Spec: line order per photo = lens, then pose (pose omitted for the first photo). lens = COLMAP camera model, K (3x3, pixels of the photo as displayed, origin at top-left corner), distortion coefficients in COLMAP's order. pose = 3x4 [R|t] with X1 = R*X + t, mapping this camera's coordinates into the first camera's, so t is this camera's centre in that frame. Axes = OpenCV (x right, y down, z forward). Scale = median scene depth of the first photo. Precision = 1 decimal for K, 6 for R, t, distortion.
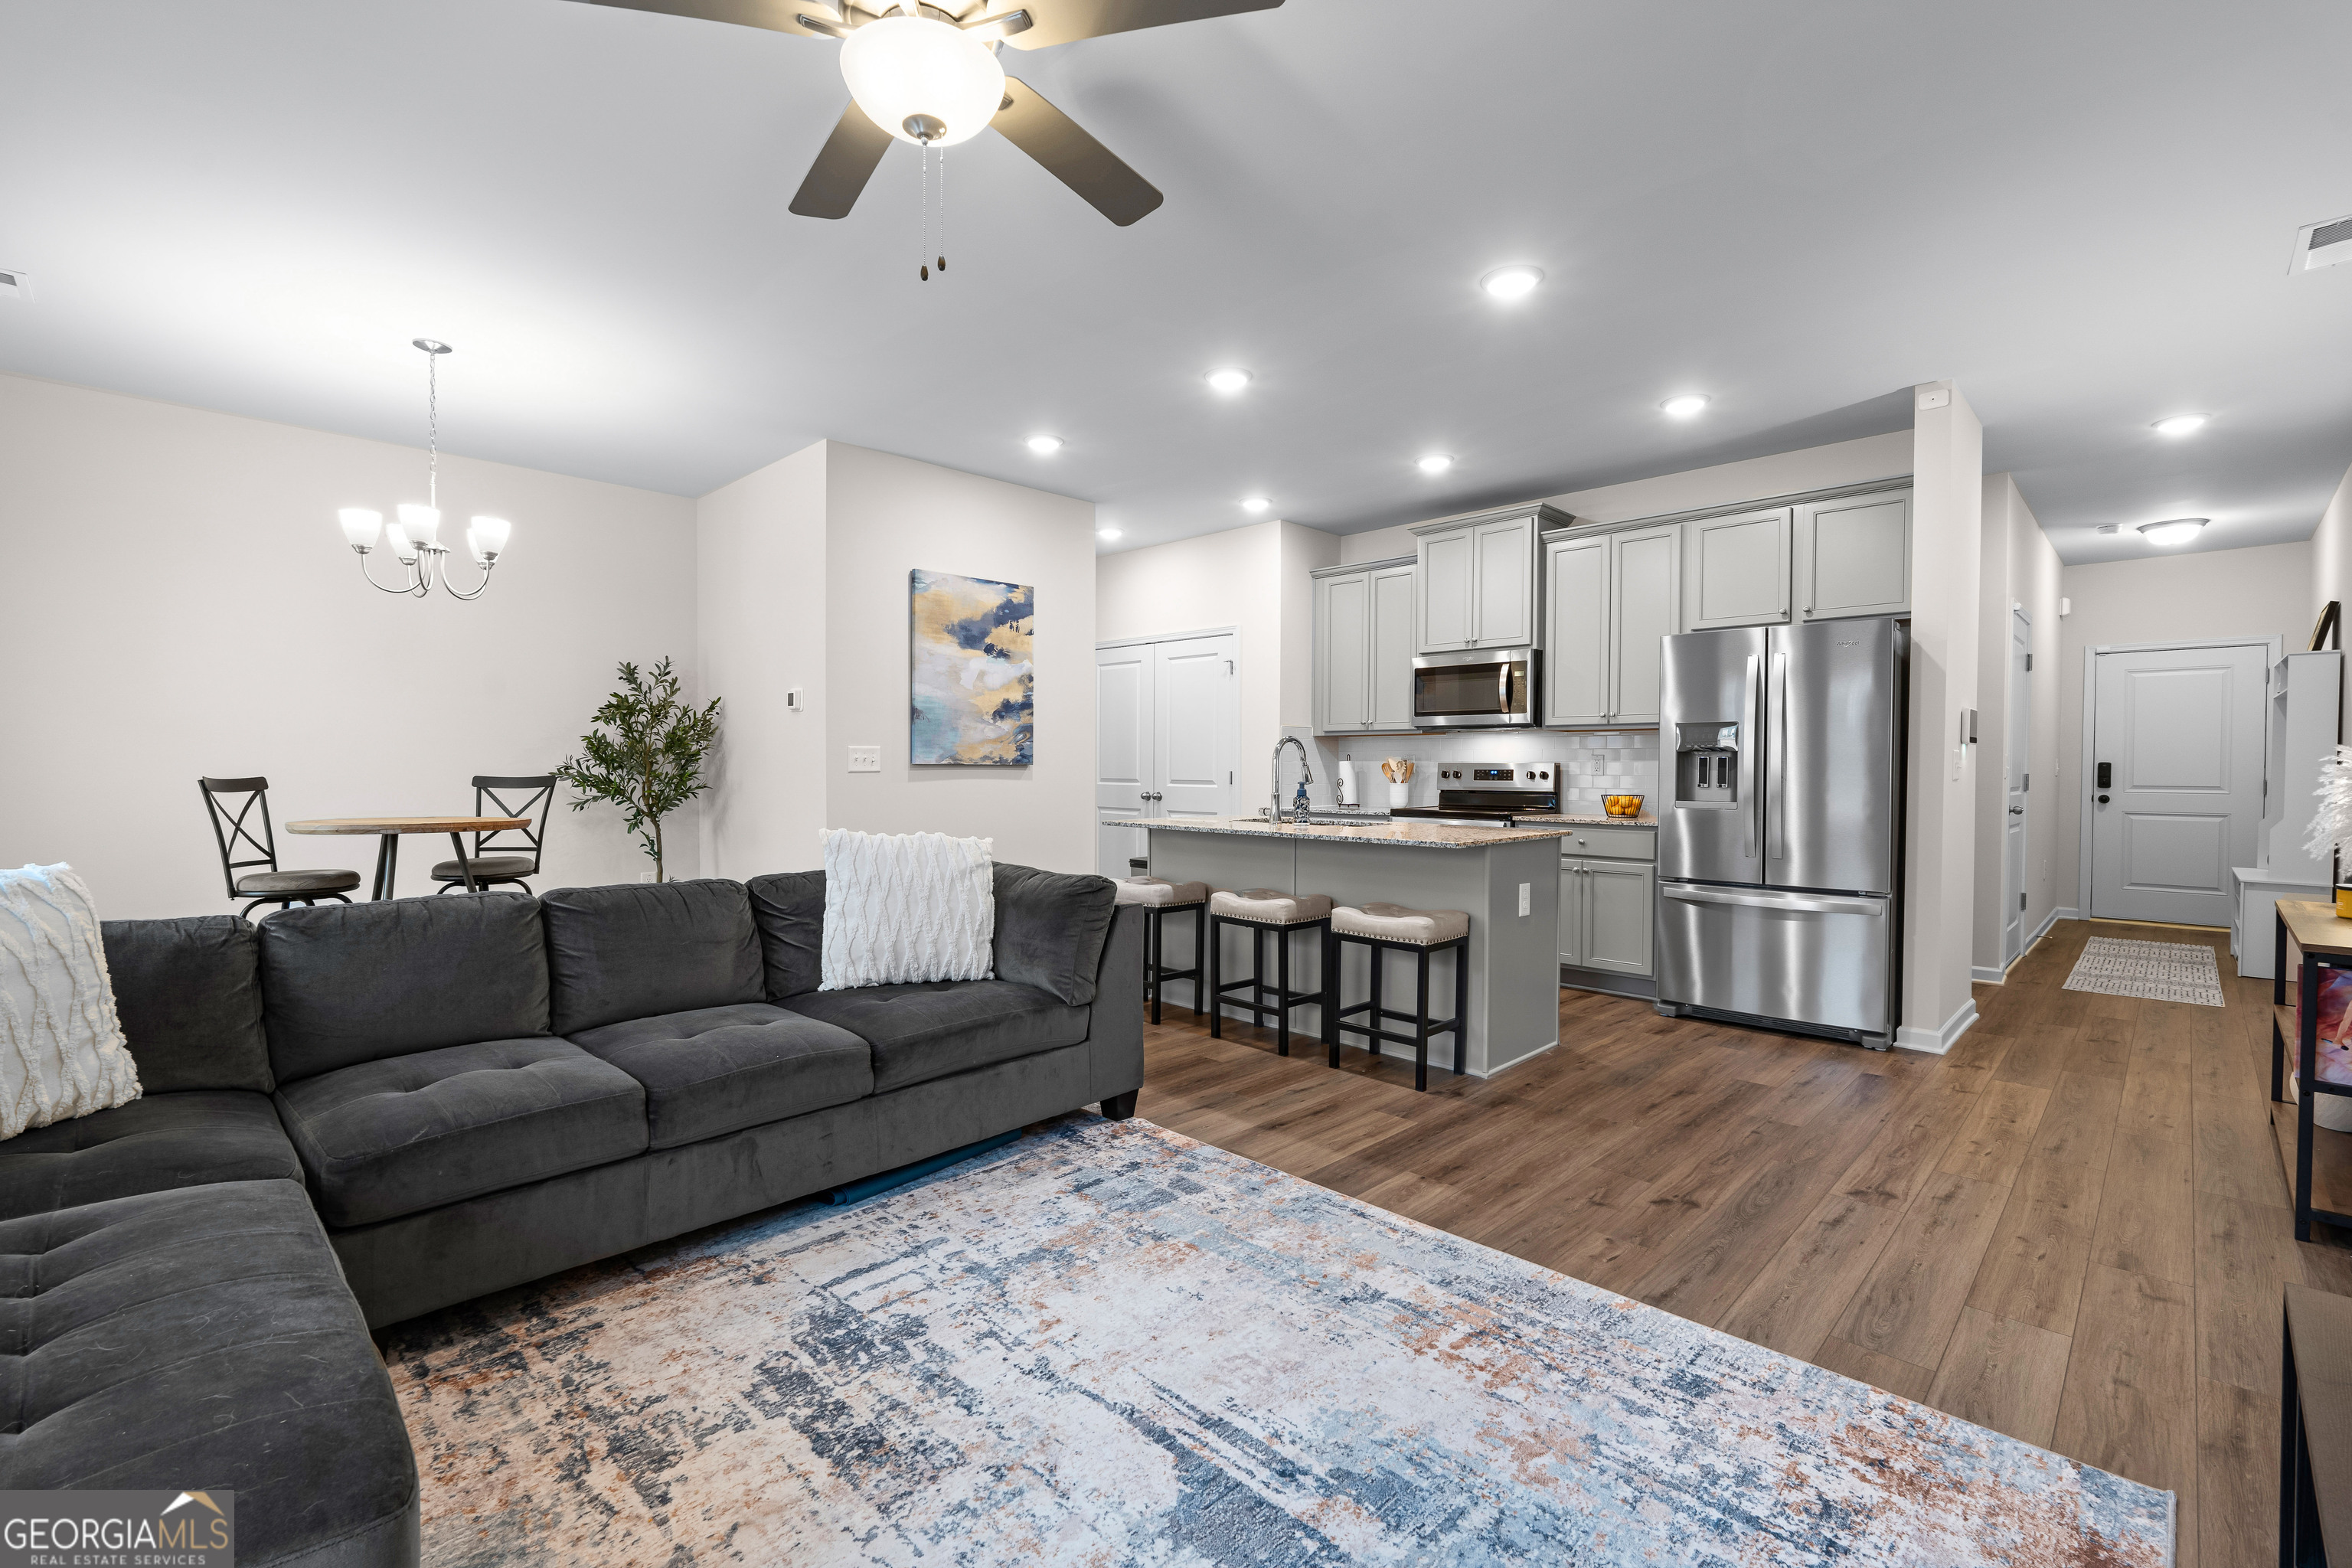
lens RADIAL K [[1009.8, 0, 1174.6], [0, 1009.8, 799.9], [0, 0, 1]] dist [-0.002130, 0.000016]
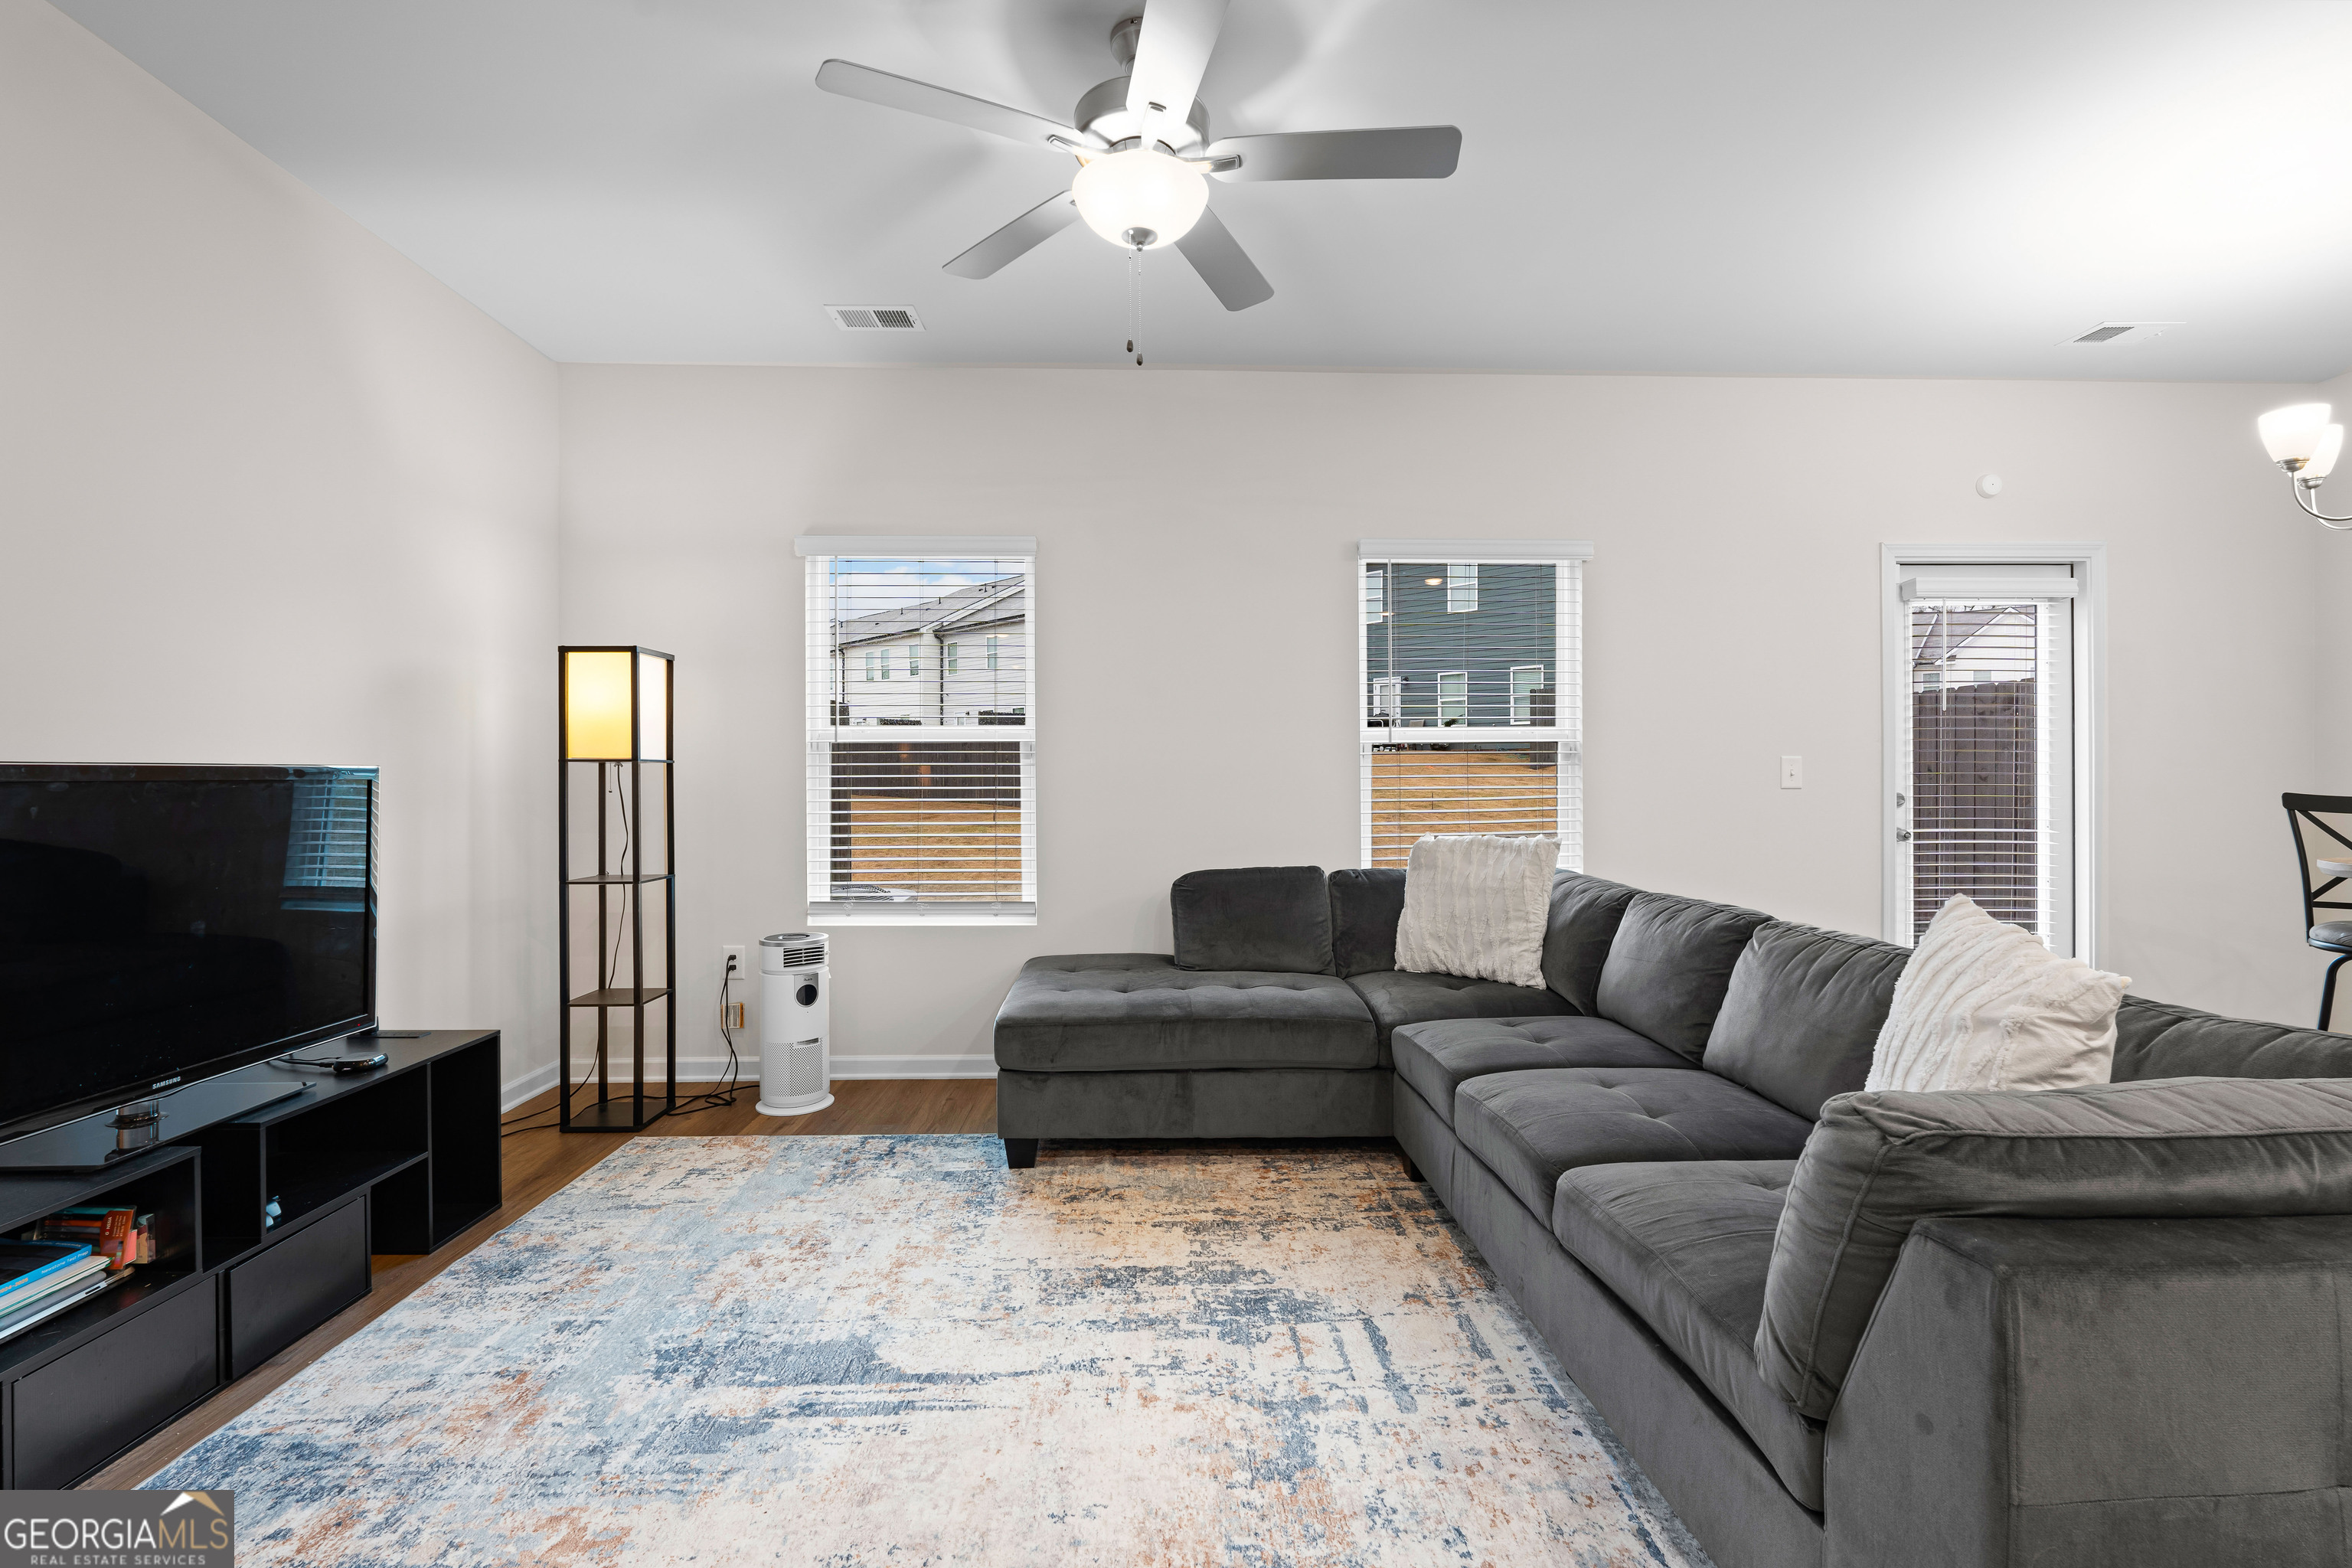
lens RADIAL K [[1033.5, 0, 1176.0], [0, 1033.5, 784.0], [0, 0, 1]] dist [-0.003828, -0.000550]
pose [[-0.684704, 0.002290, -0.728818, 0.399885], [-0.026577, 0.999252, 0.028108, -0.040691], [0.728337, 0.038616, -0.684130, 1.236952]]
